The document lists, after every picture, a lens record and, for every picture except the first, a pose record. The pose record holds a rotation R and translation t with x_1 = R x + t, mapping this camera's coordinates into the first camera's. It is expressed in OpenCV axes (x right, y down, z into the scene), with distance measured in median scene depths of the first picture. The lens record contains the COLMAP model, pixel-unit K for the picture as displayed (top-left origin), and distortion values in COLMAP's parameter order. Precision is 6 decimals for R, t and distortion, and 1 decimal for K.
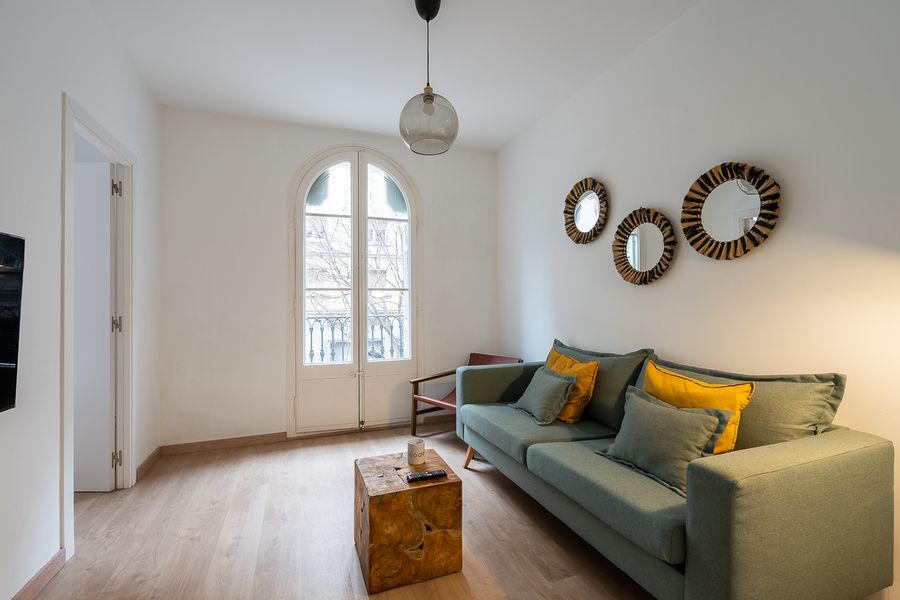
lens RADIAL K [[406.5, 0, 451.3], [0, 406.5, 301.1], [0, 0, 1]] dist [-0.002603, 0.000515]
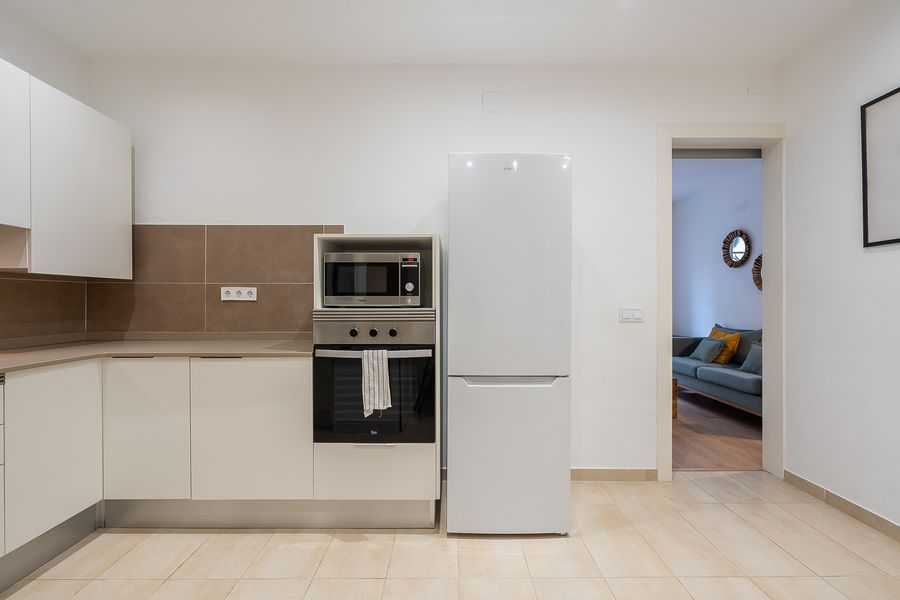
lens RADIAL K [[401.3, 0, 454.8], [0, 401.3, 302.5], [0, 0, 1]] dist [0.000160, 0.000118]
pose [[0.938825, 0.007466, -0.344314, -0.244415], [-0.004785, 0.999951, 0.008636, -0.002972], [0.344362, -0.006460, 0.938815, -1.216546]]
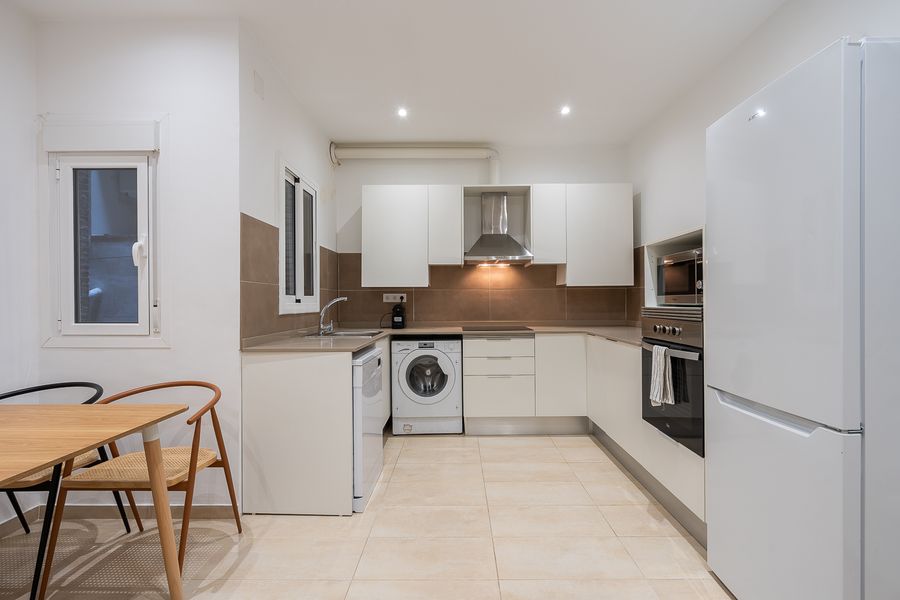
lens RADIAL K [[406.5, 0, 451.3], [0, 406.5, 301.1], [0, 0, 1]] dist [-0.002603, 0.000515]
pose [[-0.366210, 0.008458, -0.930494, 0.296104], [0.012212, 0.999916, 0.004282, -0.004767], [0.930452, -0.009795, -0.366283, -0.614599]]
